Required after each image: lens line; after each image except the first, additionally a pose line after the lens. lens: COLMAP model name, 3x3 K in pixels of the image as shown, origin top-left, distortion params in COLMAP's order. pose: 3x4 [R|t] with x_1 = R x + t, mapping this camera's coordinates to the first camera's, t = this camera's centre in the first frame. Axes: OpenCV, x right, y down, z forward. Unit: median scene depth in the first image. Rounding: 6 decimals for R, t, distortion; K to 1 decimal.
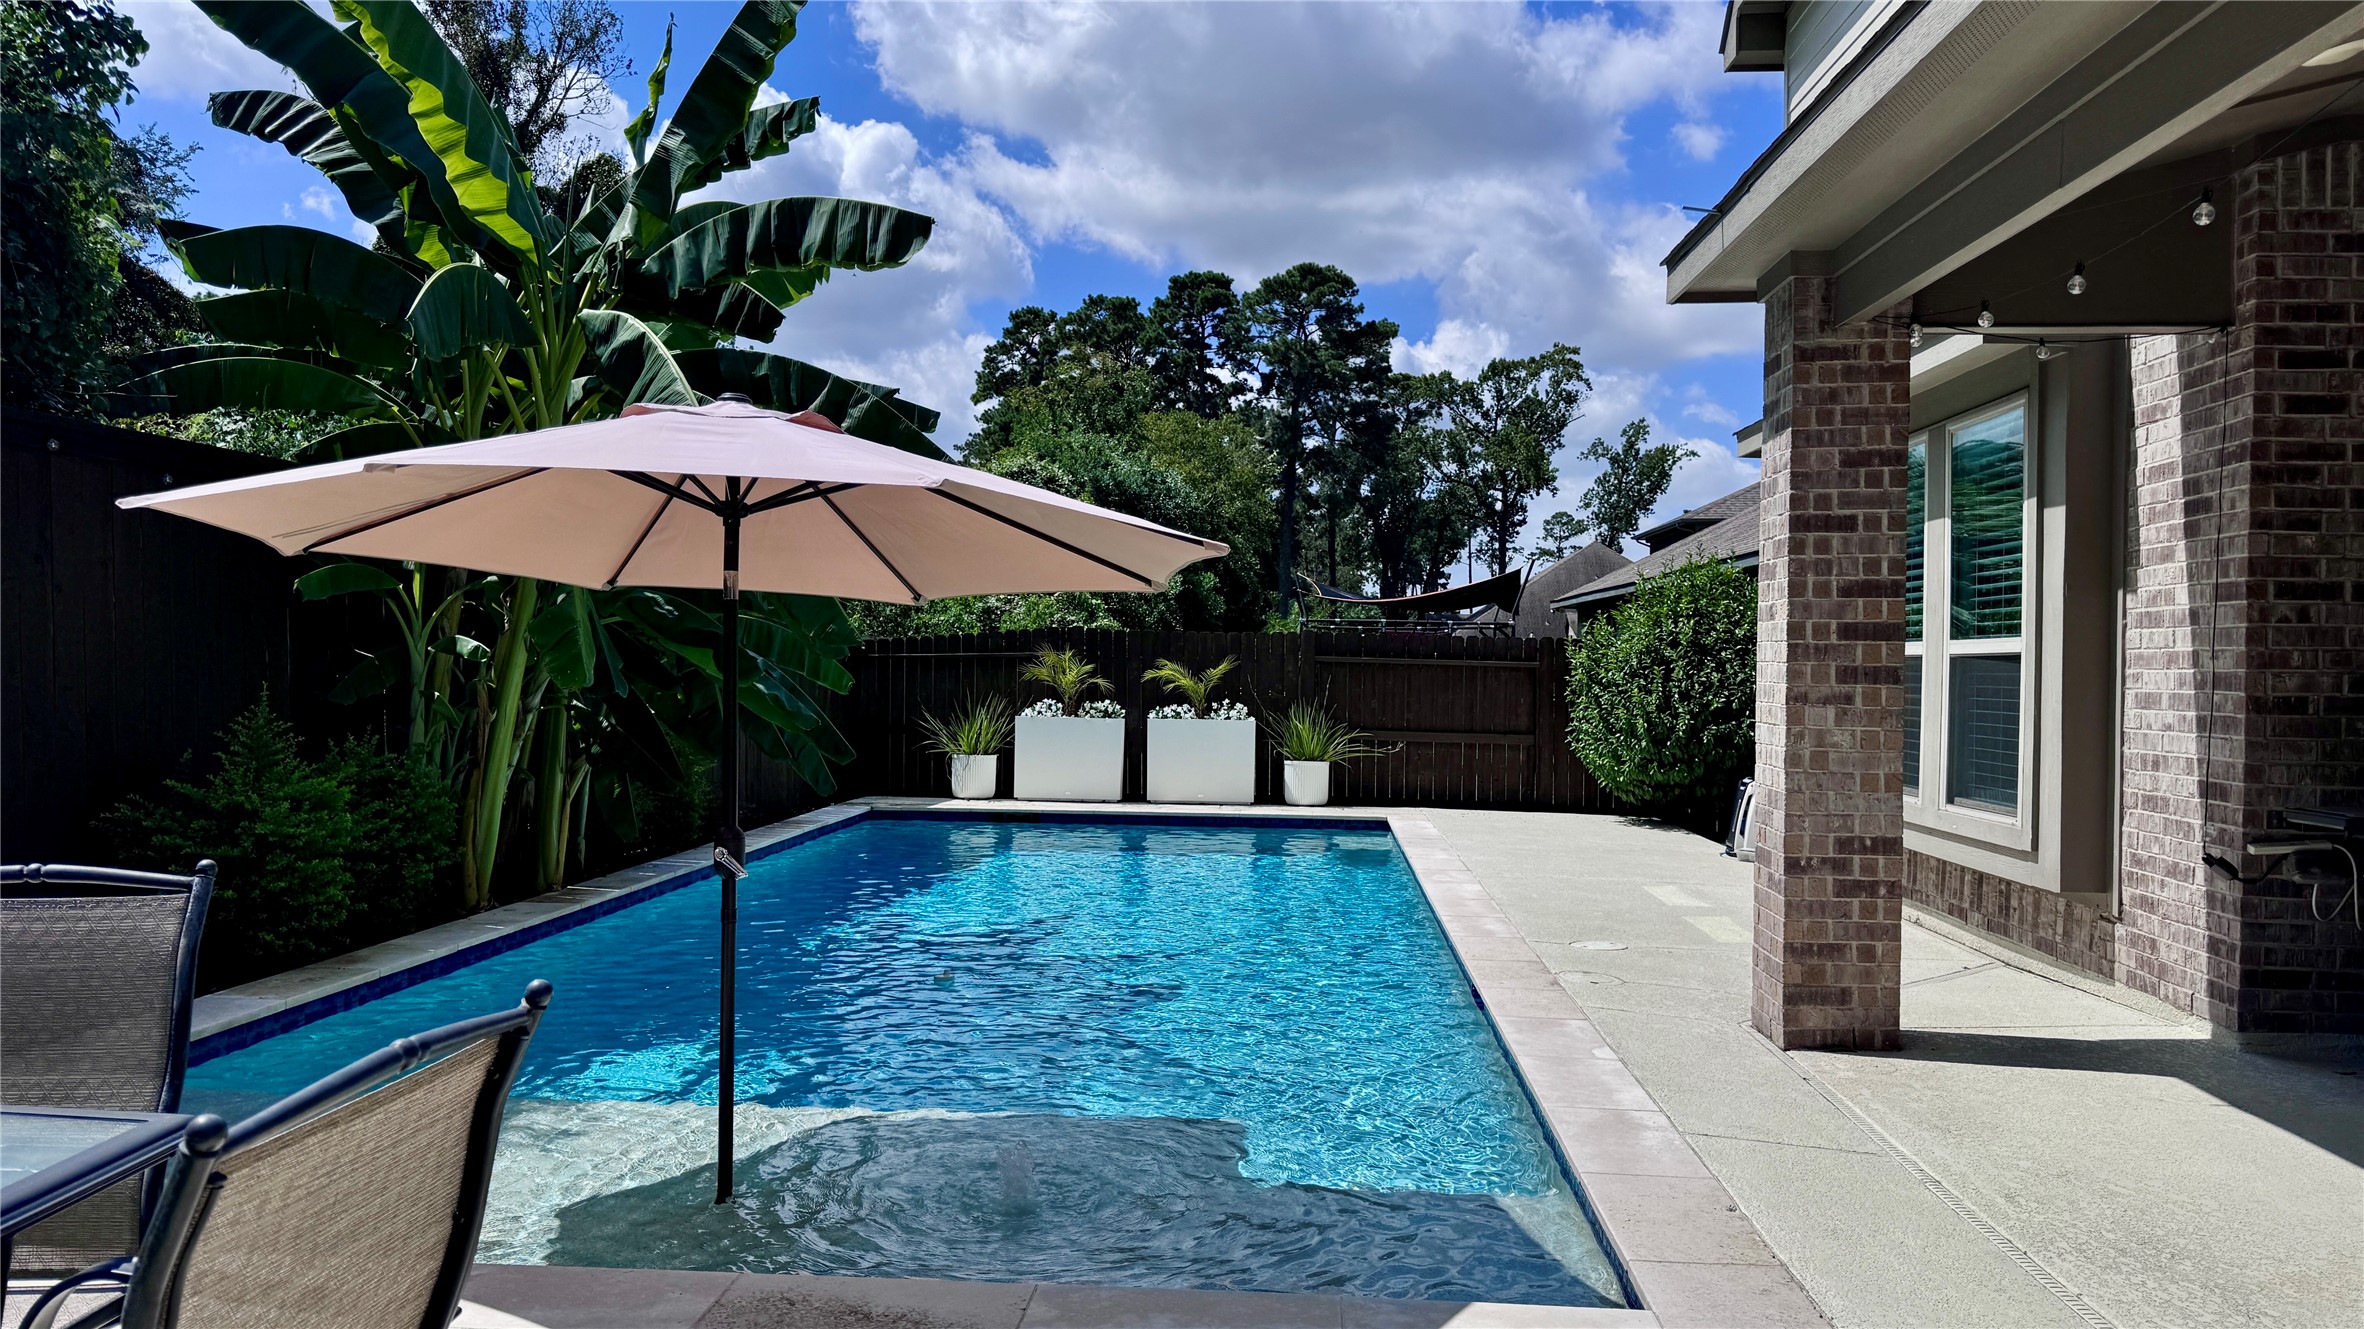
lens RADIAL K [[1675.7, 0, 1182.0], [0, 1675.7, 664.5], [0, 0, 1]] dist [0.006933, -0.011586]
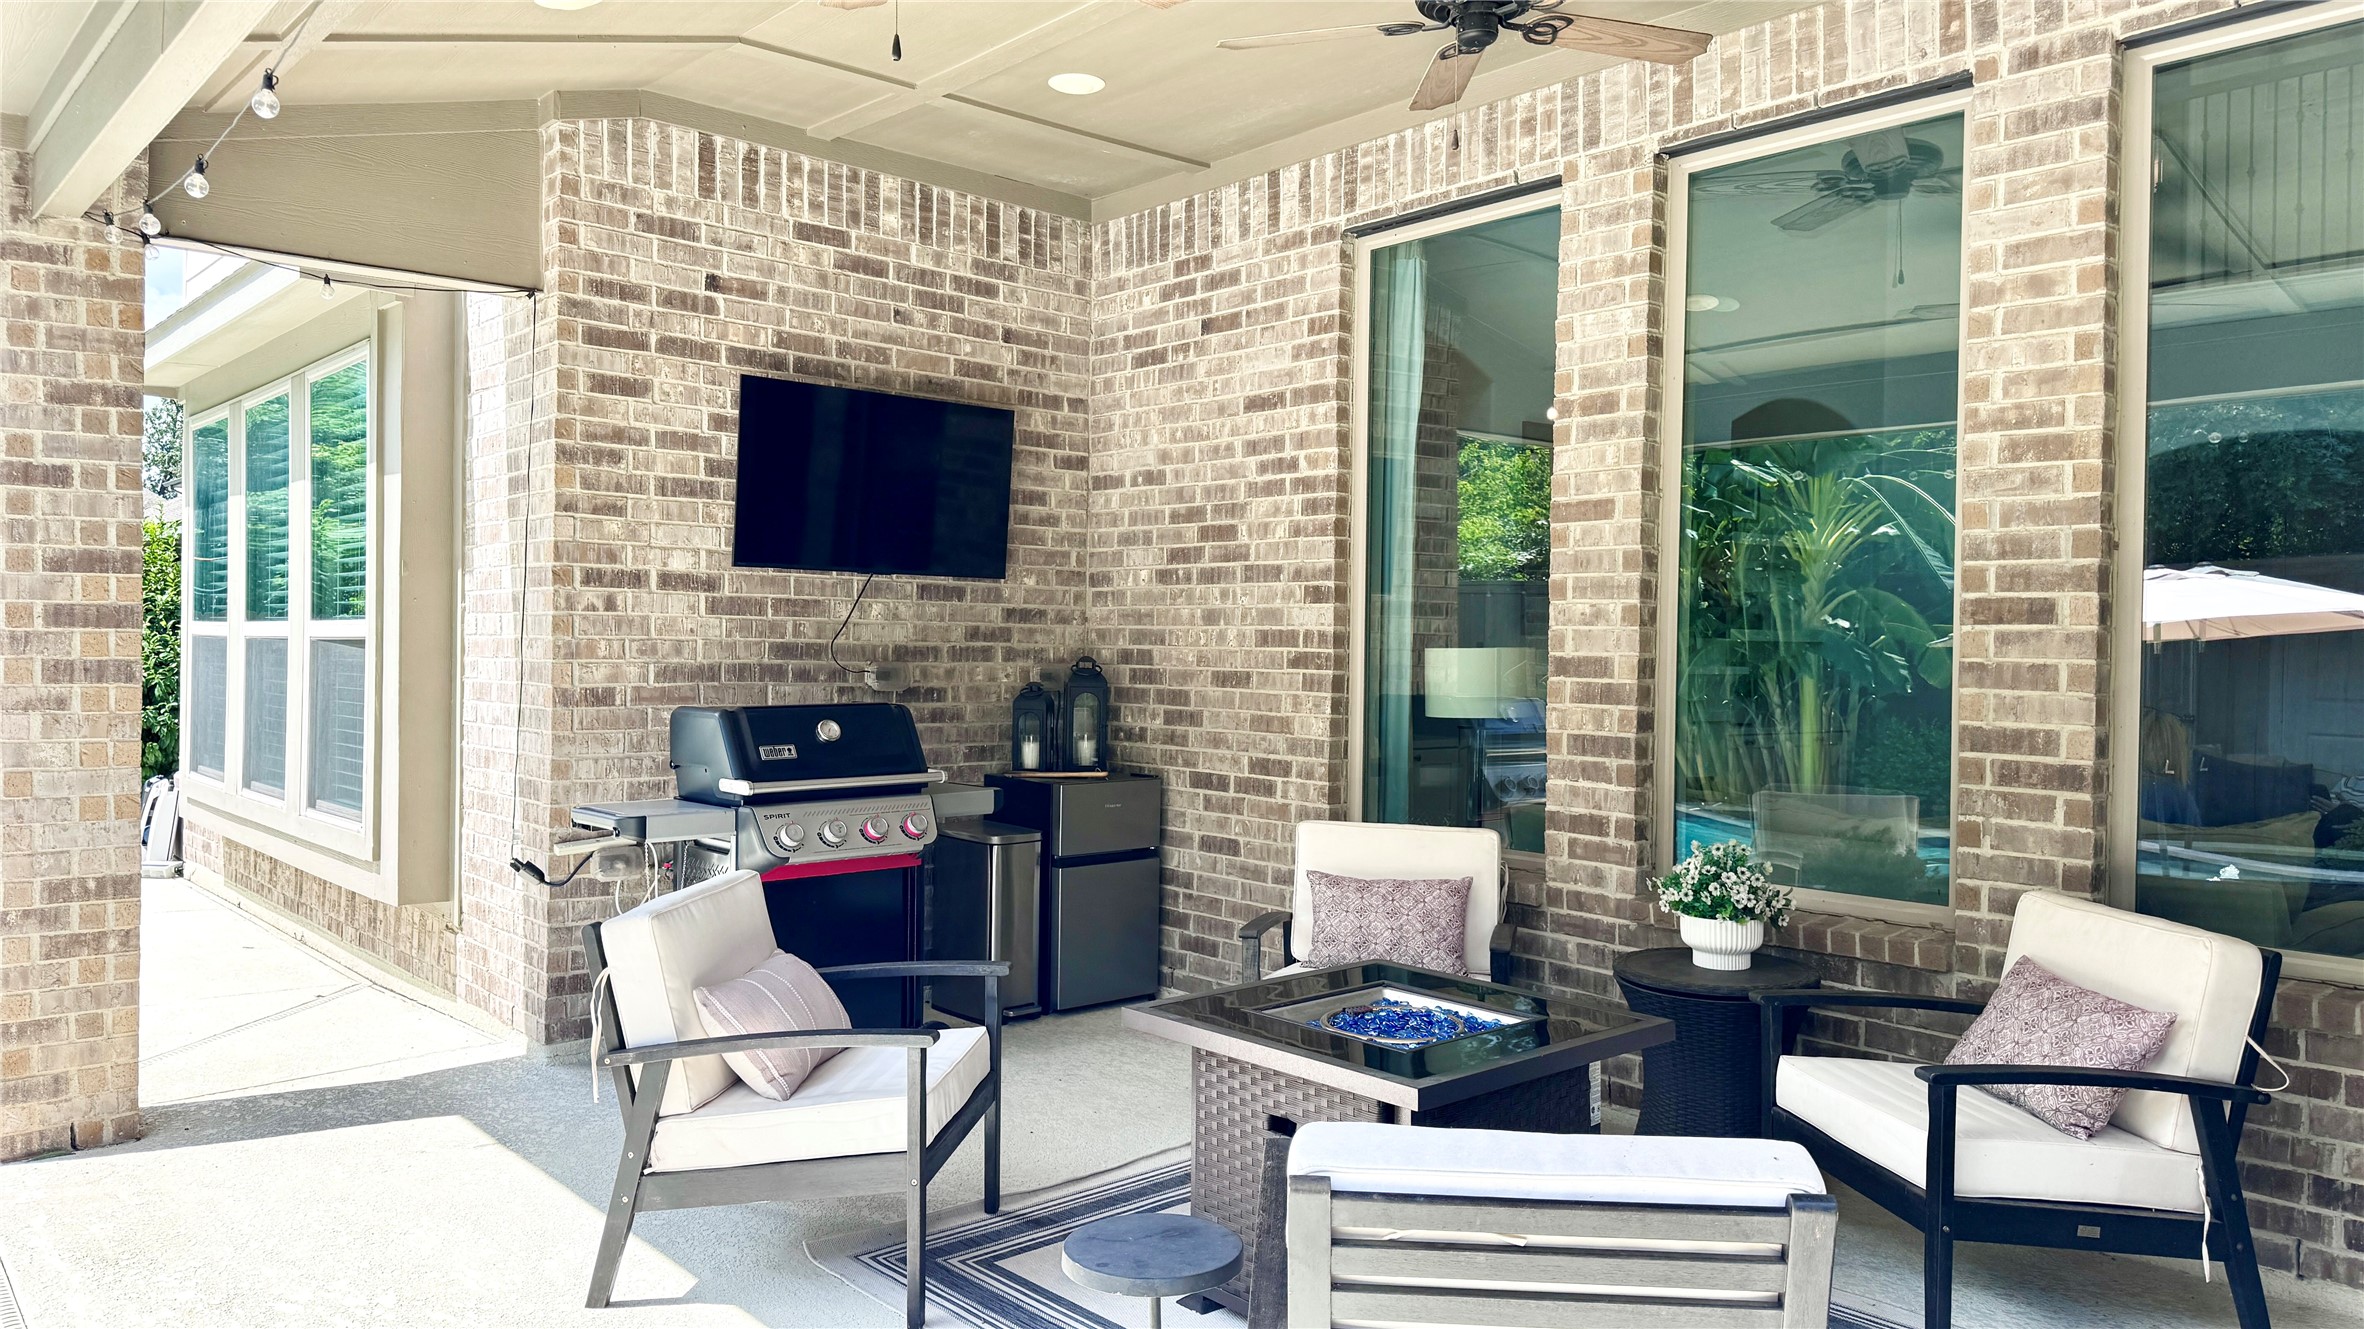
lens RADIAL K [[1675.7, 0, 1182.0], [0, 1675.7, 664.5], [0, 0, 1]] dist [0.006933, -0.011586]
pose [[0.699872, -0.011699, 0.714173, 0.206939], [-0.002054, 0.999829, 0.018391, -0.012502], [-0.714265, -0.014339, 0.699728, 0.086618]]
